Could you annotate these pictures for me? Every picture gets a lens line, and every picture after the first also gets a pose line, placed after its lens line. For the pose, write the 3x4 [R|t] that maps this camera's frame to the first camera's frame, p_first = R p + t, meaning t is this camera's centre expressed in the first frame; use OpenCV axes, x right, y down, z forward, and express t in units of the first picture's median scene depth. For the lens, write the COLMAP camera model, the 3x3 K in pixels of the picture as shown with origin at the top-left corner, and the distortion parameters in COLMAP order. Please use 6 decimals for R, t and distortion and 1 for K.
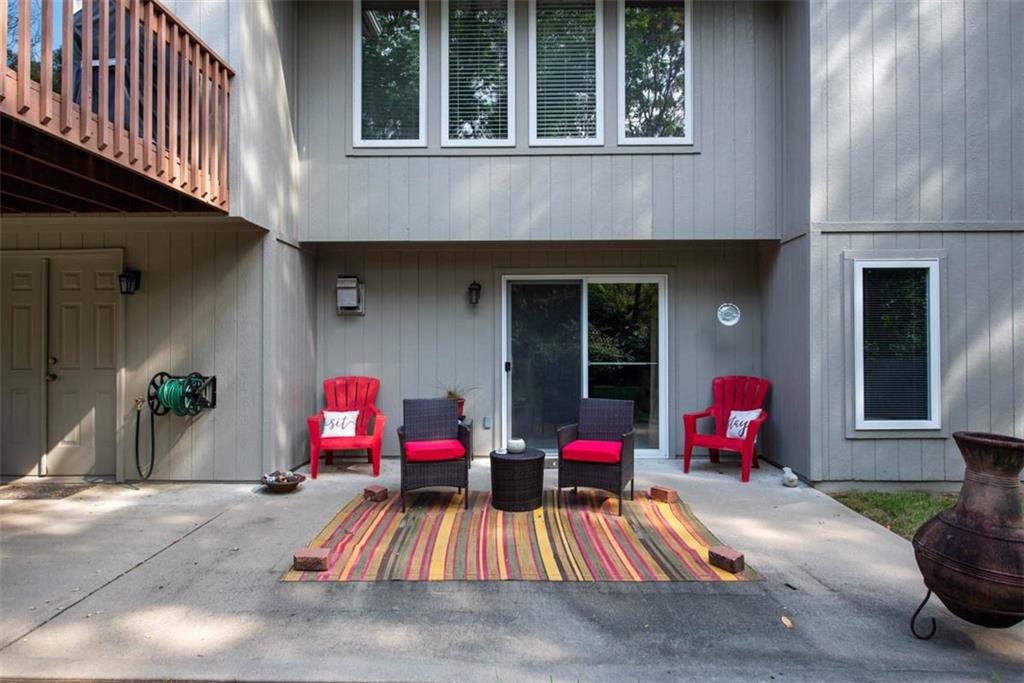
lens RADIAL K [[608.5, 0, 515.8], [0, 608.5, 335.9], [0, 0, 1]] dist [-0.000614, -0.000707]
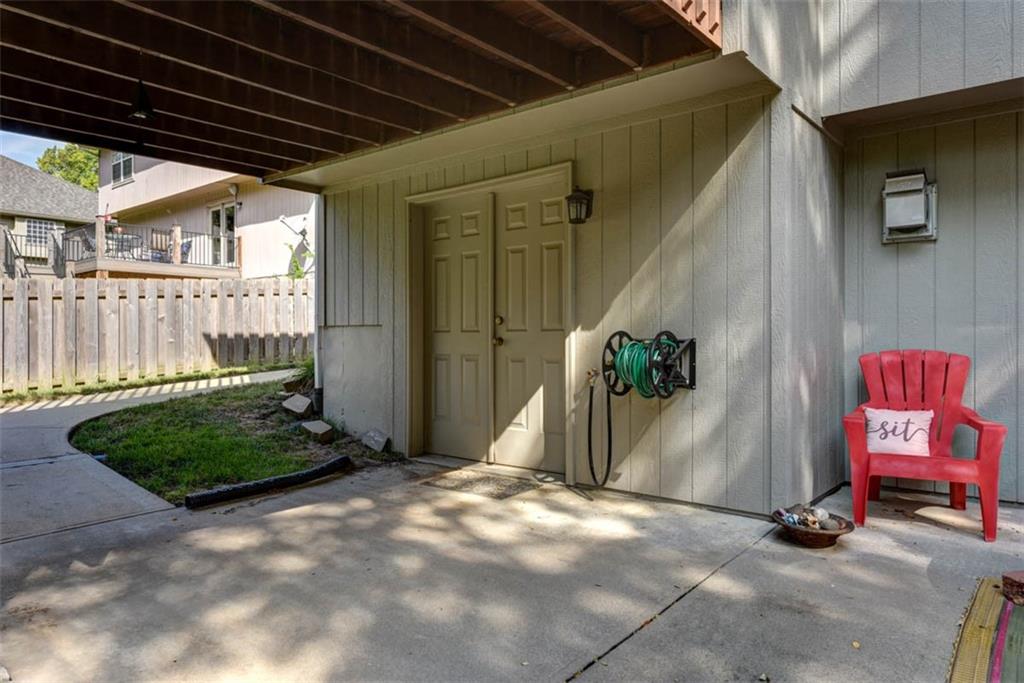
lens RADIAL K [[675.9, 0, 514.6], [0, 675.9, 337.4], [0, 0, 1]] dist [0.002192, 0.001414]
pose [[0.780820, 0.000764, -0.624755, -0.202005], [0.006362, 0.999938, 0.009174, 0.057246], [0.624724, -0.011138, 0.780767, 0.335940]]
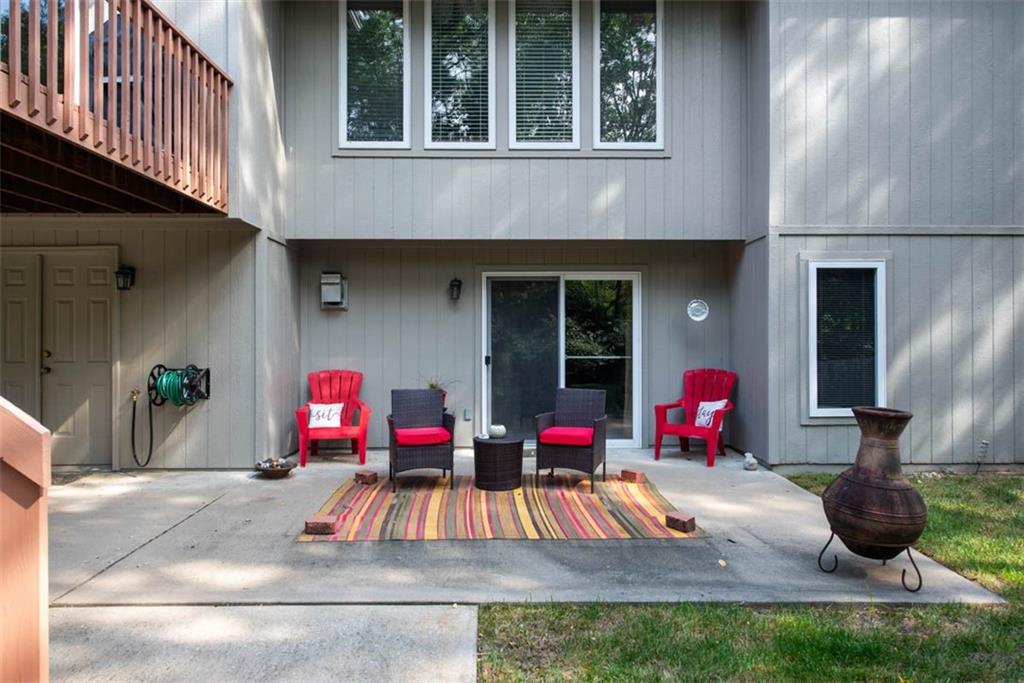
lens RADIAL K [[675.9, 0, 515.2], [0, 675.9, 336.0], [0, 0, 1]] dist [0.002192, 0.001414]
pose [[0.999290, 0.000621, 0.037674, -0.011952], [-0.000829, 0.999984, 0.005510, 0.003334], [-0.037670, -0.005537, 0.999275, -0.183132]]
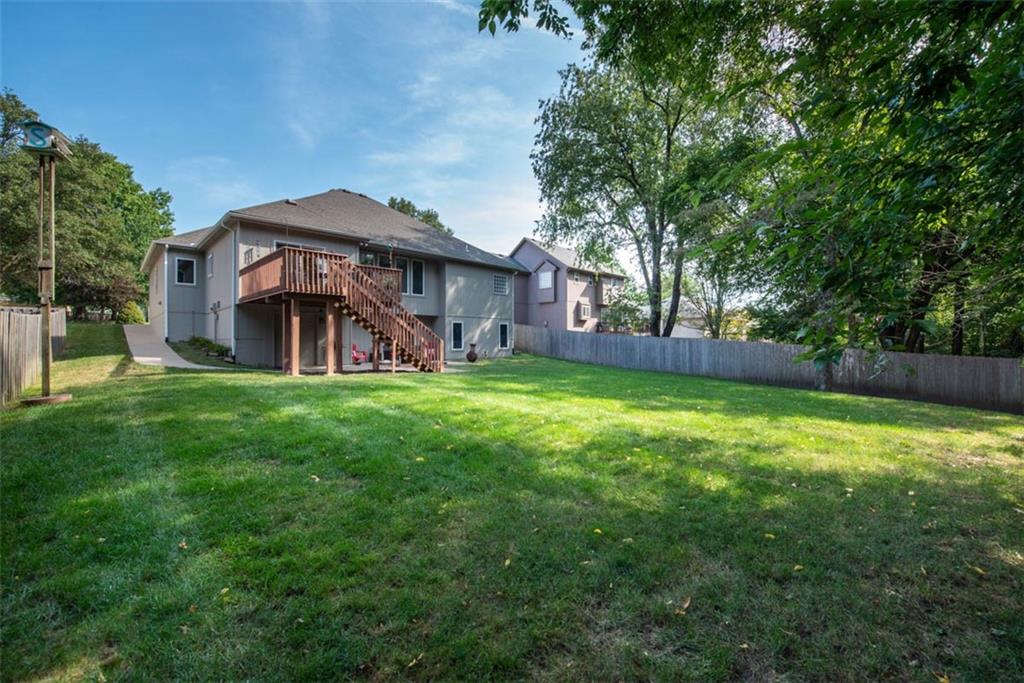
lens RADIAL K [[411.6, 0, 508.5], [0, 411.6, 342.2], [0, 0, 1]] dist [-0.003783, -0.000550]
pose [[0.695983, -0.004567, 0.718043, -1.855877], [-0.000884, 0.999974, 0.007216, 0.045114], [-0.718057, -0.005657, 0.695961, -2.092092]]
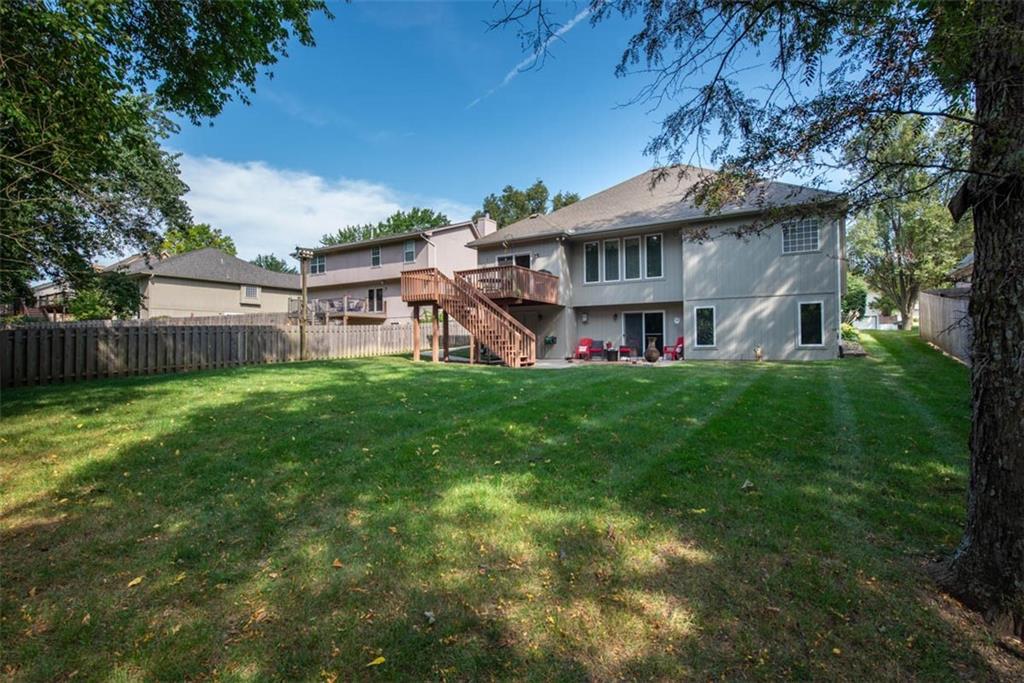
lens RADIAL K [[490.9, 0, 510.0], [0, 490.9, 336.6], [0, 0, 1]] dist [-0.004664, -0.000437]
pose [[0.856940, -0.014135, -0.515223, 1.193321], [0.008563, 0.999876, -0.013188, 0.114018], [0.515345, 0.006890, 0.856955, -2.510554]]
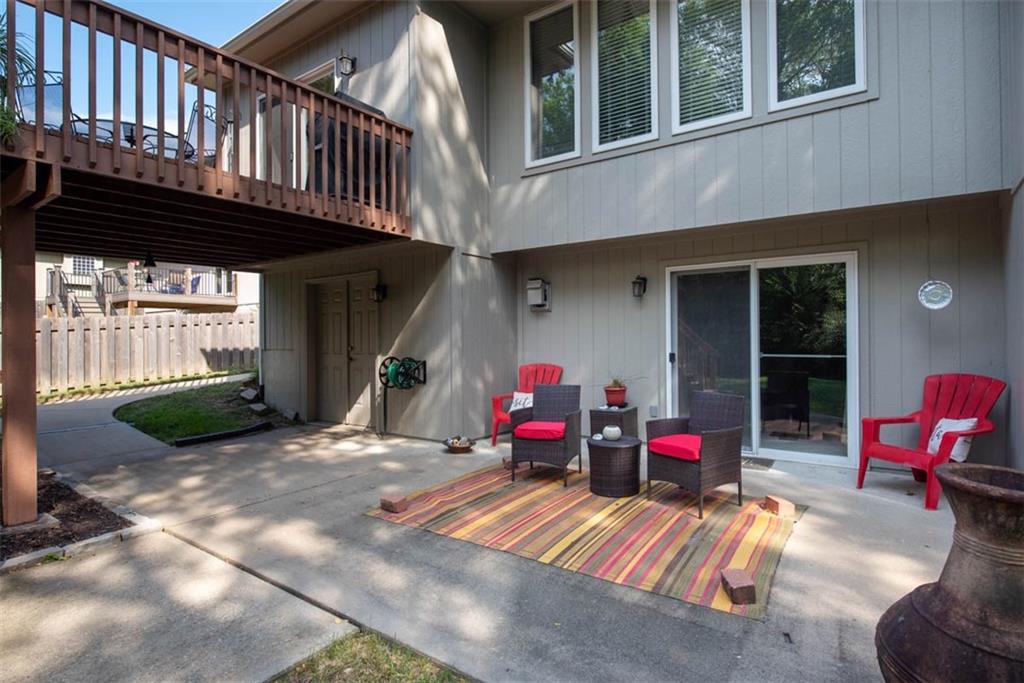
lens RADIAL K [[539.3, 0, 513.2], [0, 539.3, 335.1], [0, 0, 1]] dist [-0.006626, 0.002000]
pose [[0.821391, -0.008224, -0.570306, 0.342802], [0.012927, 0.999908, 0.004199, 0.007841], [0.570219, -0.010821, 0.821422, 0.140619]]
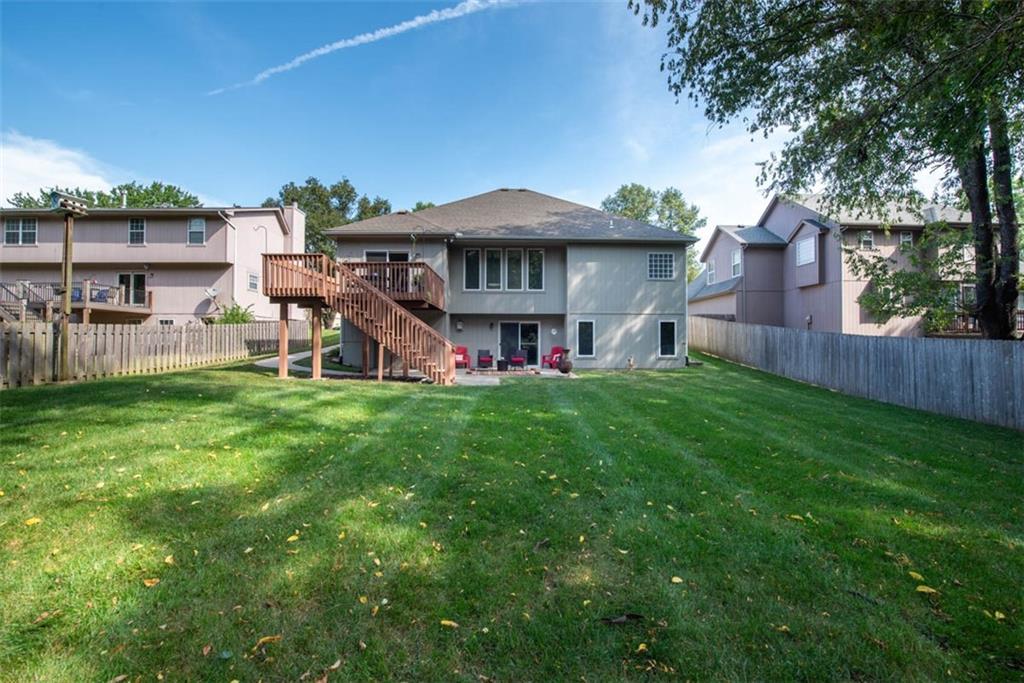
lens RADIAL K [[419.7, 0, 513.8], [0, 419.7, 338.9], [0, 0, 1]] dist [-0.015540, -0.001186]
pose [[0.999500, 0.004689, 0.031285, -0.011177], [-0.004404, 0.999948, -0.009165, 0.048803], [-0.031326, 0.009022, 0.999468, -2.100840]]
